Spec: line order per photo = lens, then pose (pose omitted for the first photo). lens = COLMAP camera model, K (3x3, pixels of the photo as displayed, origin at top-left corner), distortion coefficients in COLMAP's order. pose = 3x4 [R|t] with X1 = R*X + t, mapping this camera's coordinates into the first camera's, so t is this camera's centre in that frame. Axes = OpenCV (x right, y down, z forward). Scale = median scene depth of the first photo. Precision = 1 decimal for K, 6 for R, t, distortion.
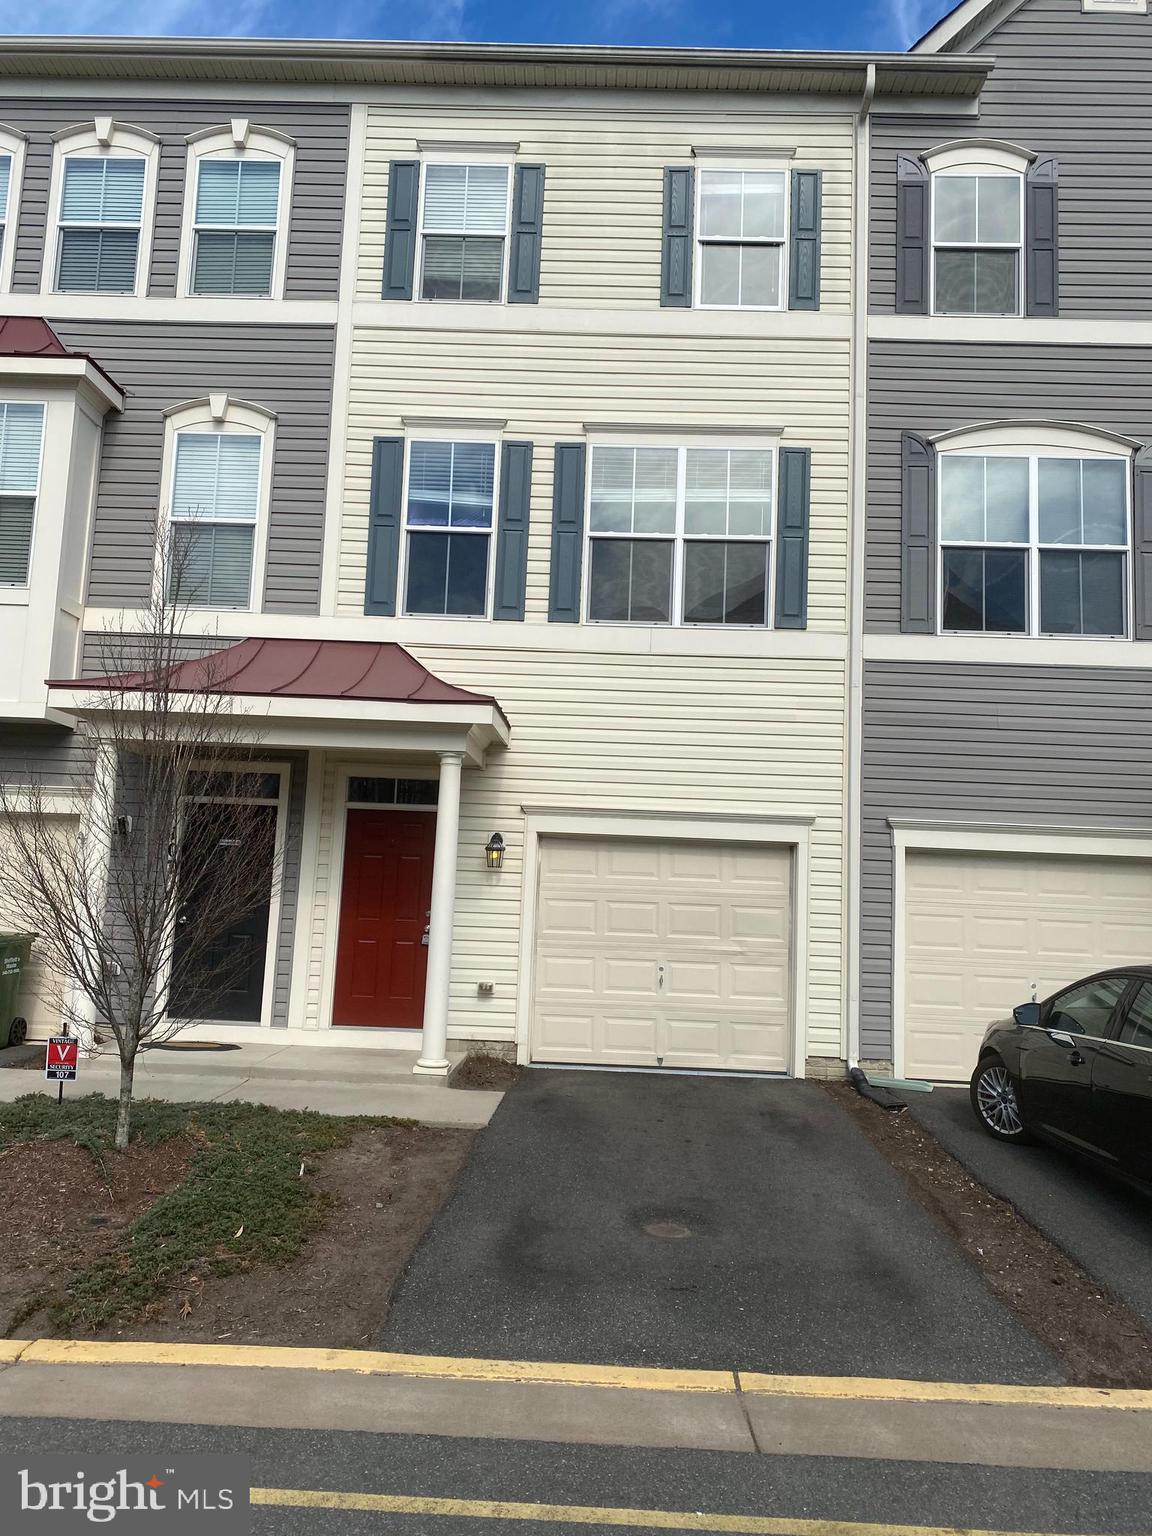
lens RADIAL K [[1171.2, 0, 574.7], [0, 1171.2, 761.8], [0, 0, 1]] dist [0.037629, -0.025371]
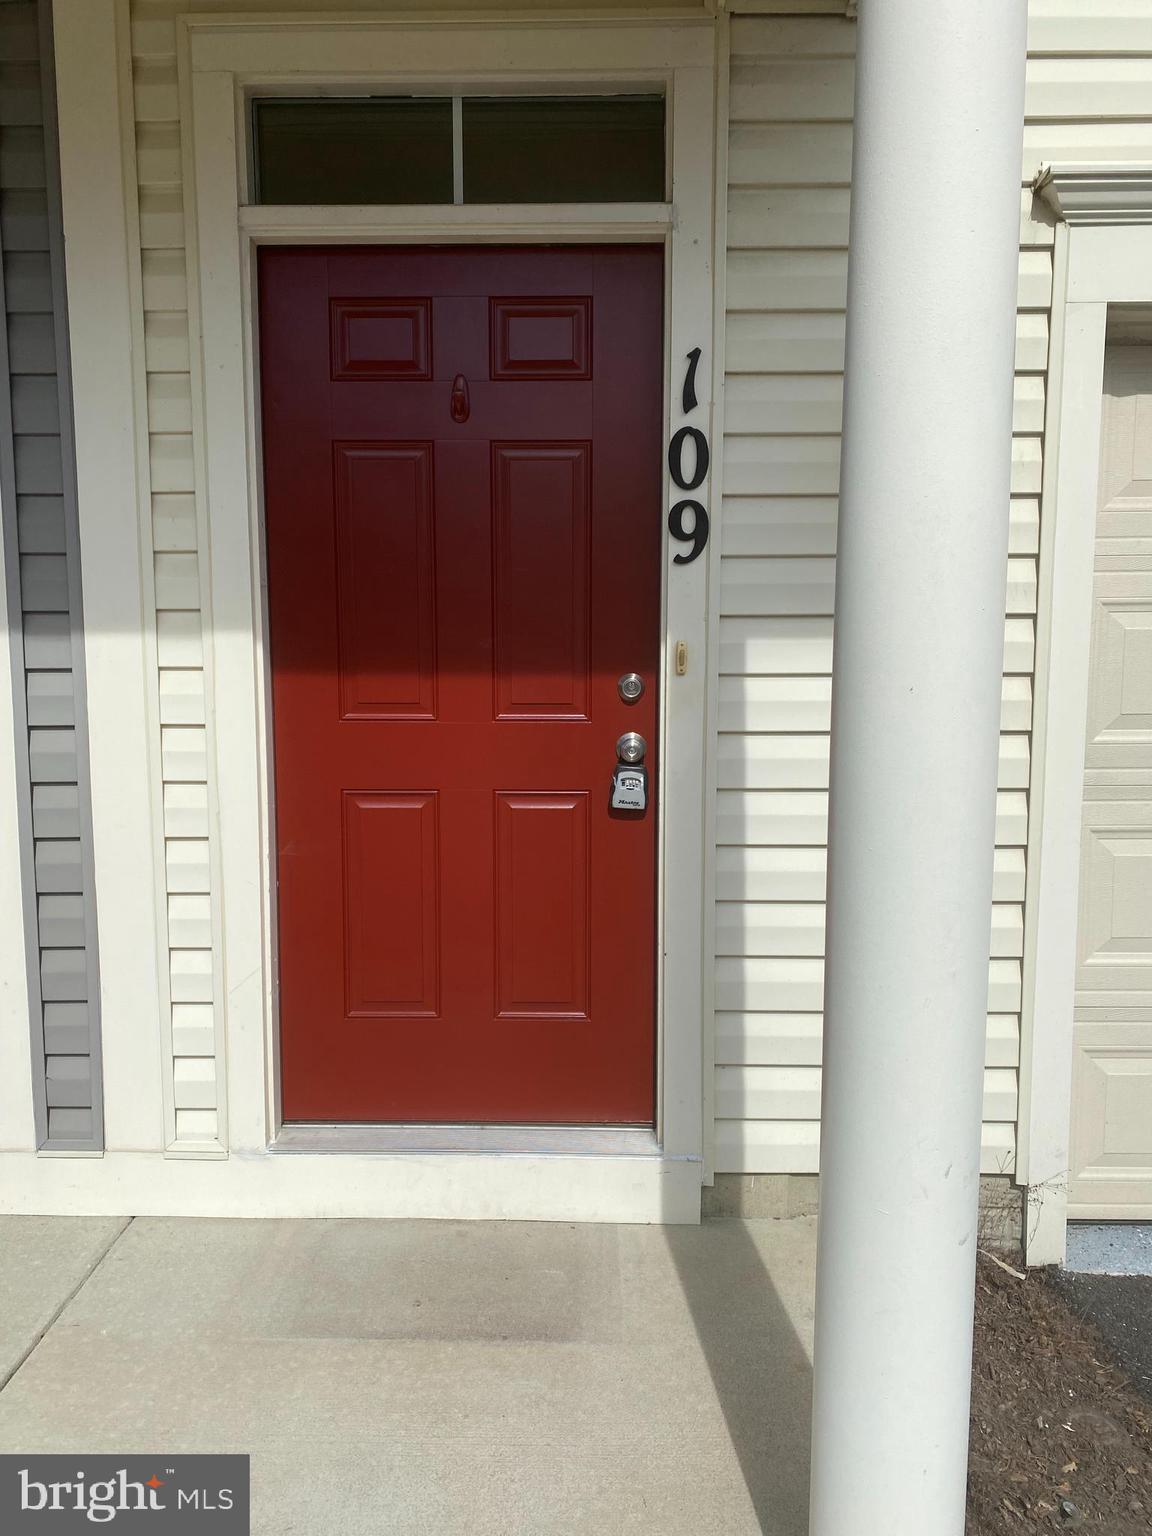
lens RADIAL K [[1171.2, 0, 580.0], [0, 1171.2, 758.1], [0, 0, 1]] dist [0.037629, -0.025371]
pose [[0.998736, -0.044854, 0.022664, -0.140956], [0.038294, 0.971294, 0.234780, 0.086320], [-0.032545, -0.233615, 0.971784, 0.756298]]
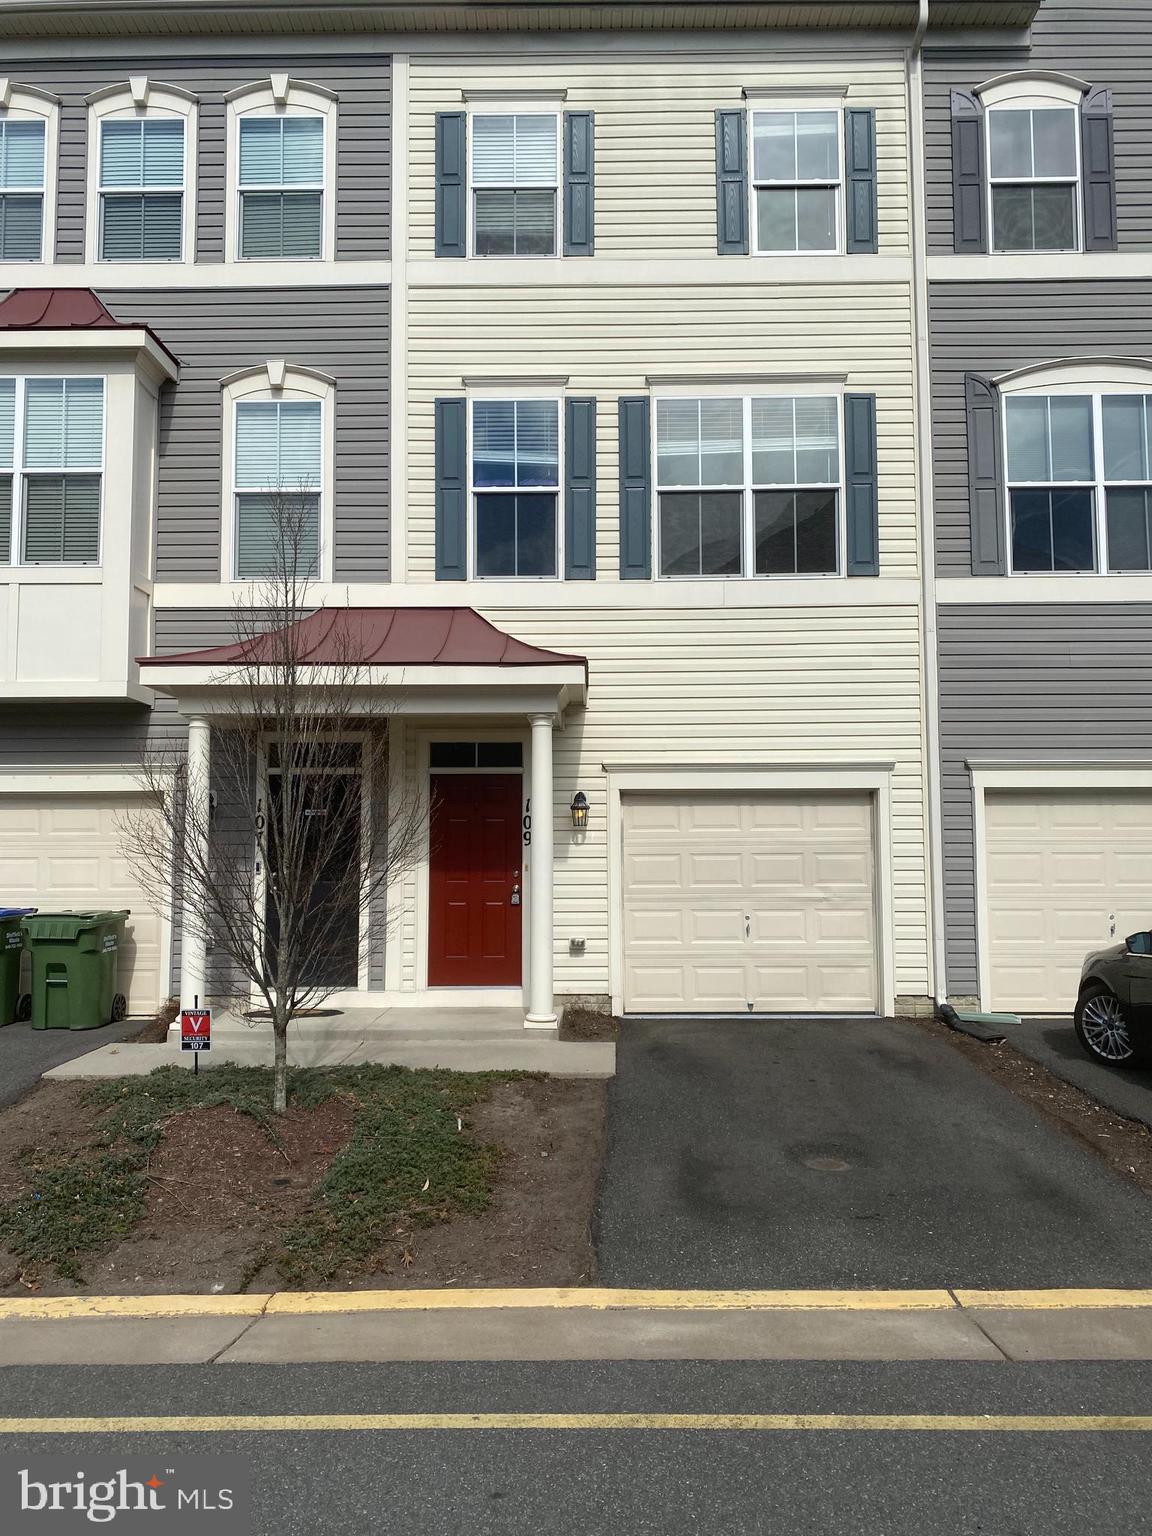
lens RADIAL K [[1171.2, 0, 574.5], [0, 1171.2, 774.1], [0, 0, 1]] dist [0.037629, -0.025371]
pose [[0.998835, -0.043536, 0.020804, -0.091331], [0.042539, 0.998027, 0.046169, -0.001243], [-0.022773, -0.045230, 0.998717, -0.008420]]
